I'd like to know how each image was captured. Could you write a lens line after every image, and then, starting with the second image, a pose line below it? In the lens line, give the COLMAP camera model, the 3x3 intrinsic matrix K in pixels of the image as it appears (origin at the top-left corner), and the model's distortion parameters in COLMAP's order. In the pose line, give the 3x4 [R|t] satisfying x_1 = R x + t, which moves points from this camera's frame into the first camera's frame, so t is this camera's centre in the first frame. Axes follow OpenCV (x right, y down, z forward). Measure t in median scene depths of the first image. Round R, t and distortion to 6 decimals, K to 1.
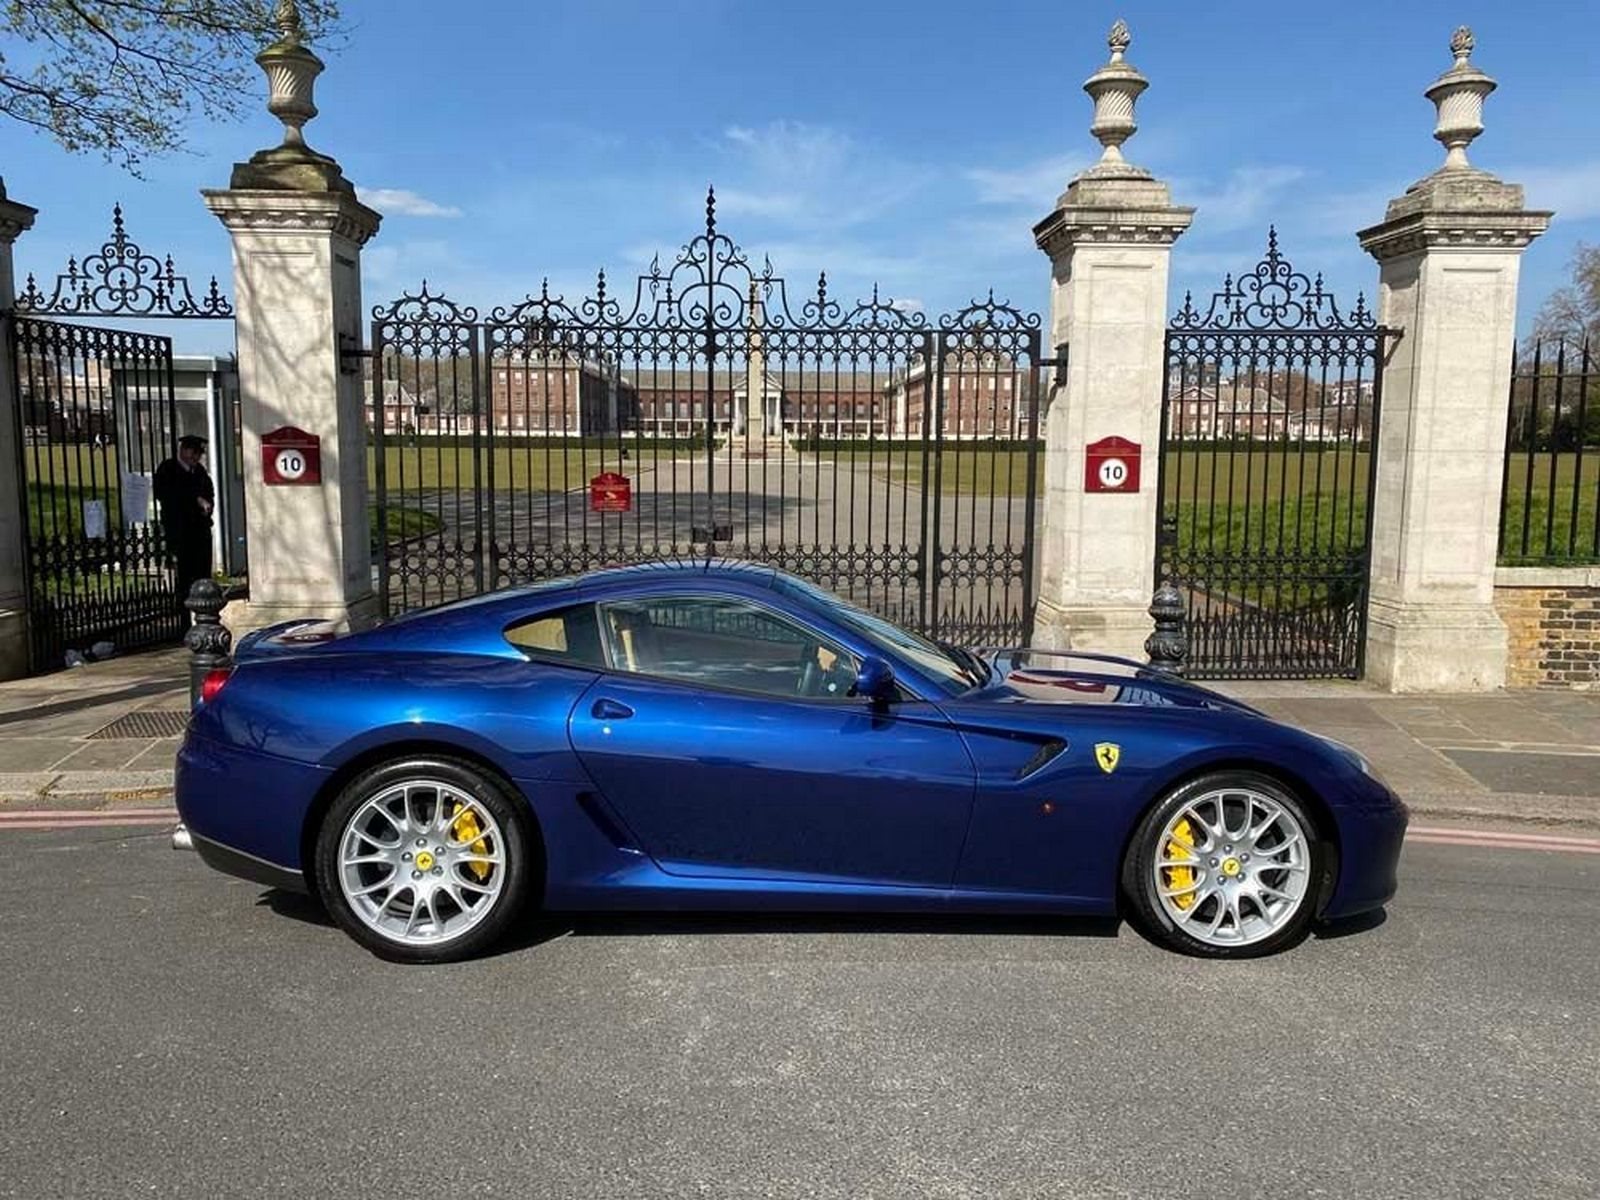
lens RADIAL K [[1211.3, 0, 790.2], [0, 1211.3, 584.0], [0, 0, 1]] dist [0.041082, -0.043284]
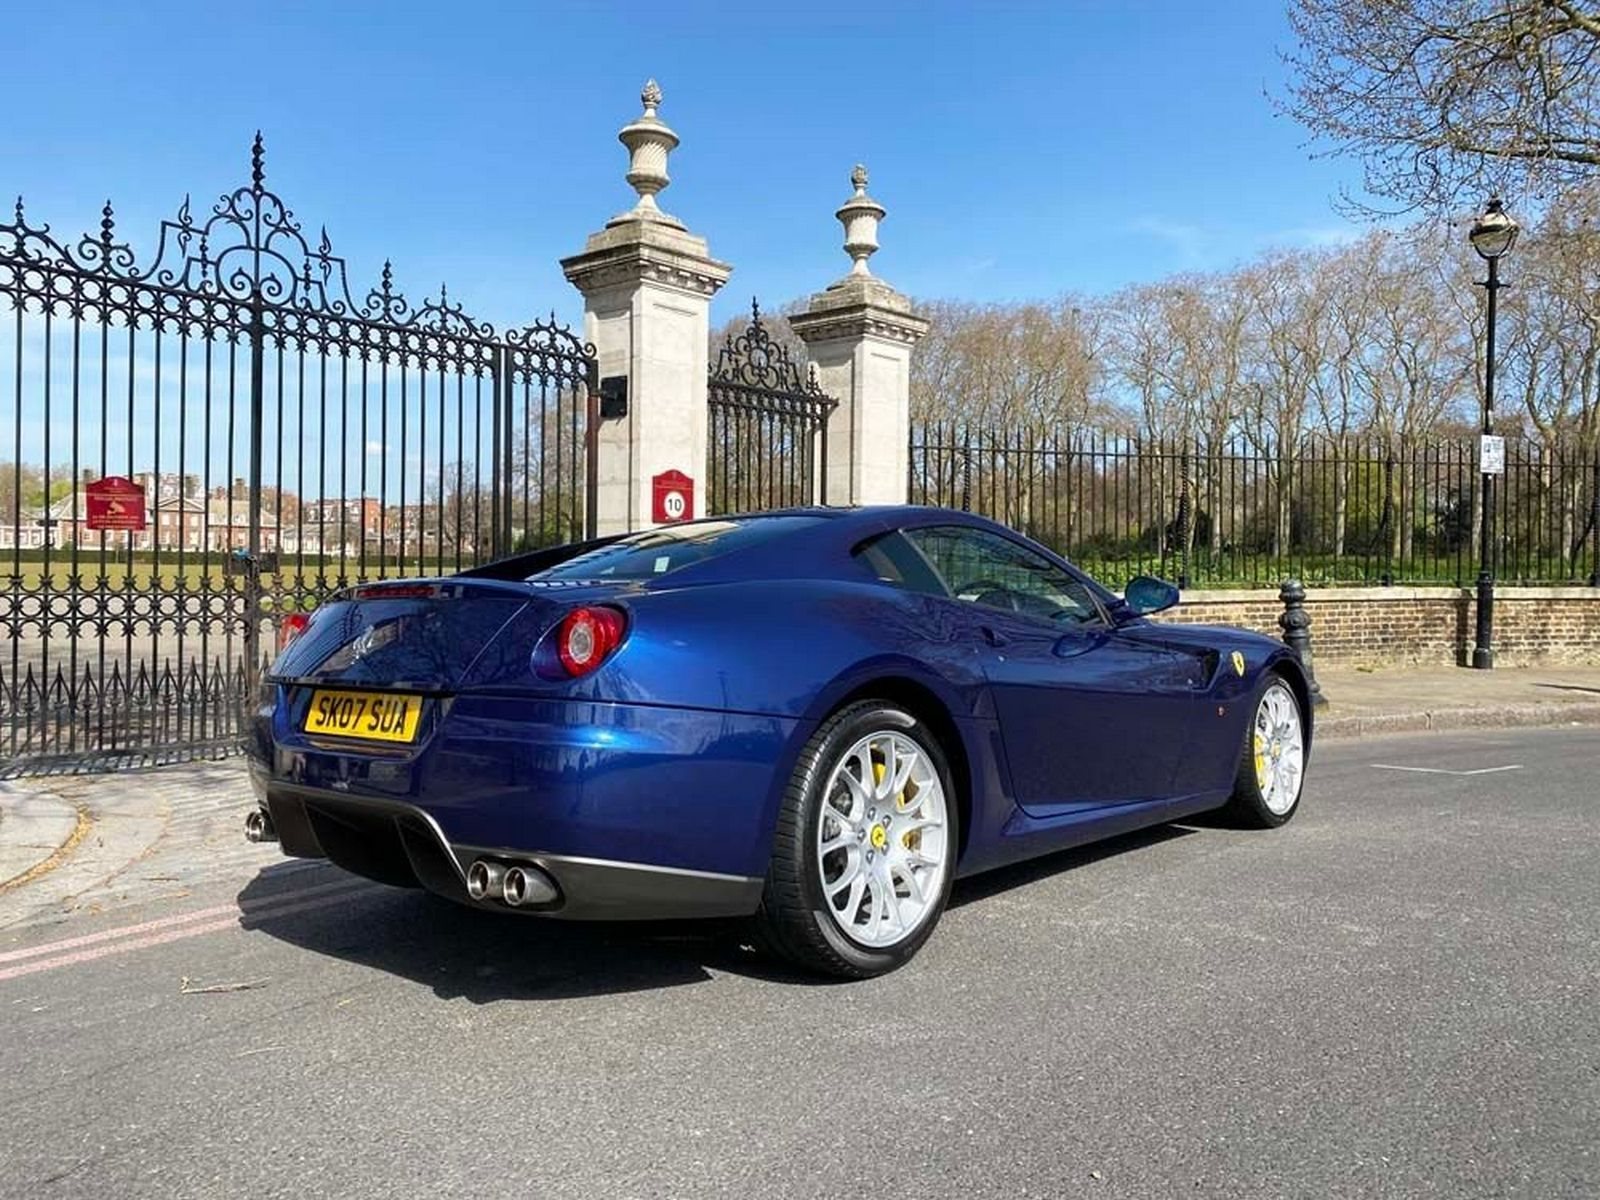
lens RADIAL K [[1211.3, 0, 795.7], [0, 1211.3, 586.7], [0, 0, 1]] dist [0.041082, -0.043284]
pose [[0.703057, -0.006044, 0.711108, -0.386976], [0.071751, 0.995464, -0.062478, 0.048719], [-0.707505, 0.094948, 0.700301, 0.210659]]
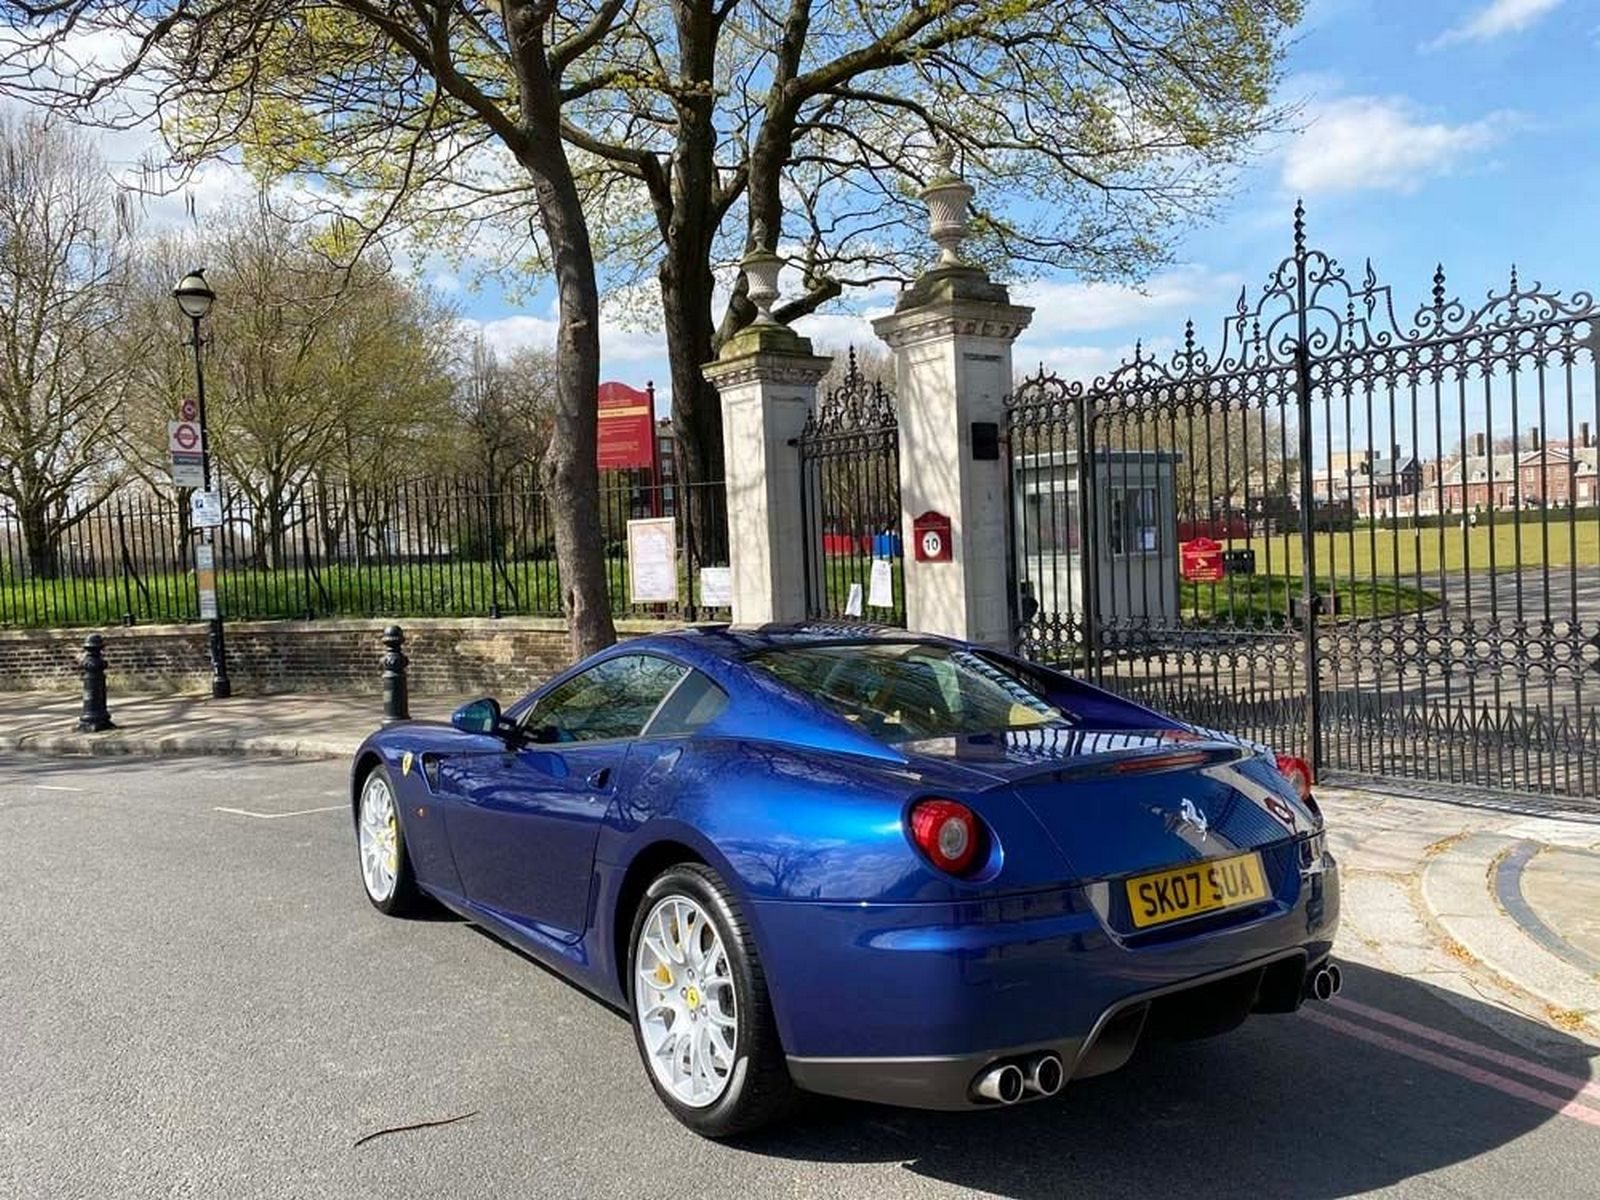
lens RADIAL K [[1211.3, 0, 798.5], [0, 1211.3, 584.7], [0, 0, 1]] dist [0.041082, -0.043284]
pose [[0.594452, -0.011681, -0.804046, 0.405624], [-0.041608, 0.998108, -0.045262, -0.003433], [0.803054, 0.060361, 0.592841, 0.227104]]
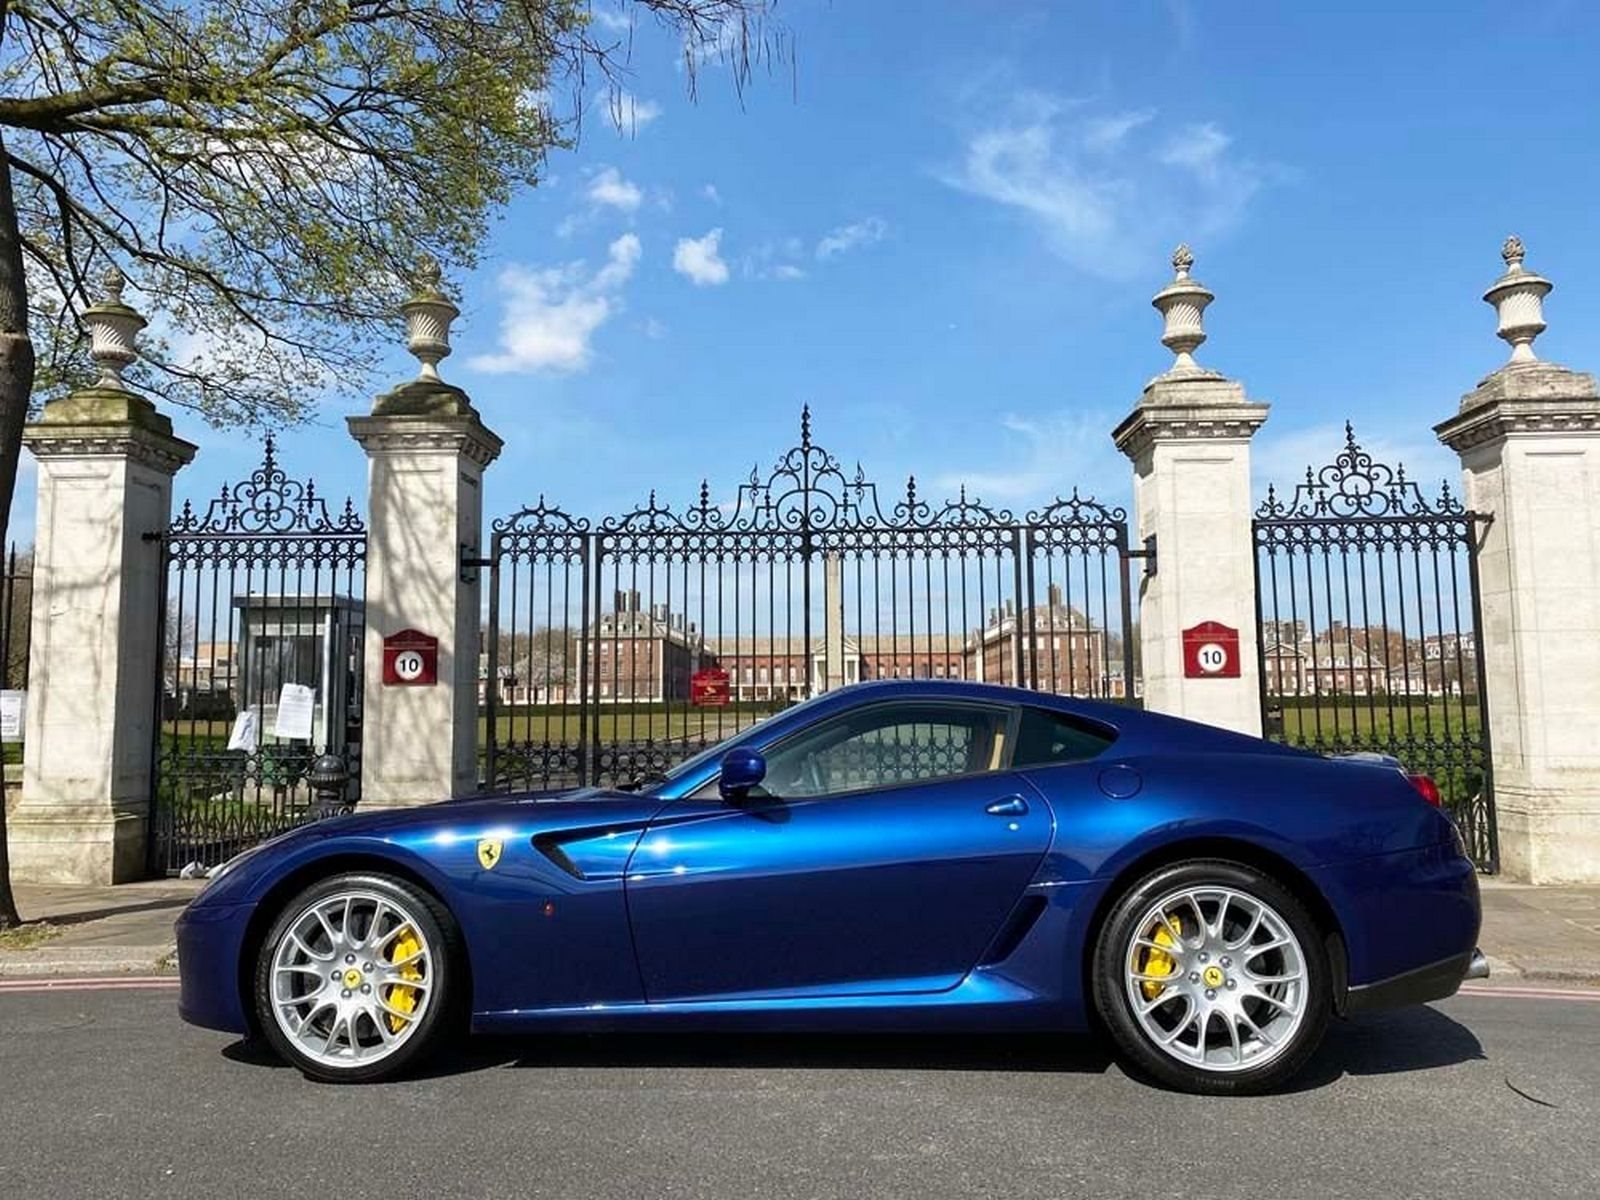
lens RADIAL K [[1211.3, 0, 788.1], [0, 1211.3, 586.3], [0, 0, 1]] dist [0.041082, -0.043284]
pose [[0.997557, -0.024800, -0.065302, -0.014273], [0.010198, 0.976543, -0.215082, 0.061893], [0.069104, 0.213890, 0.974410, -0.011424]]
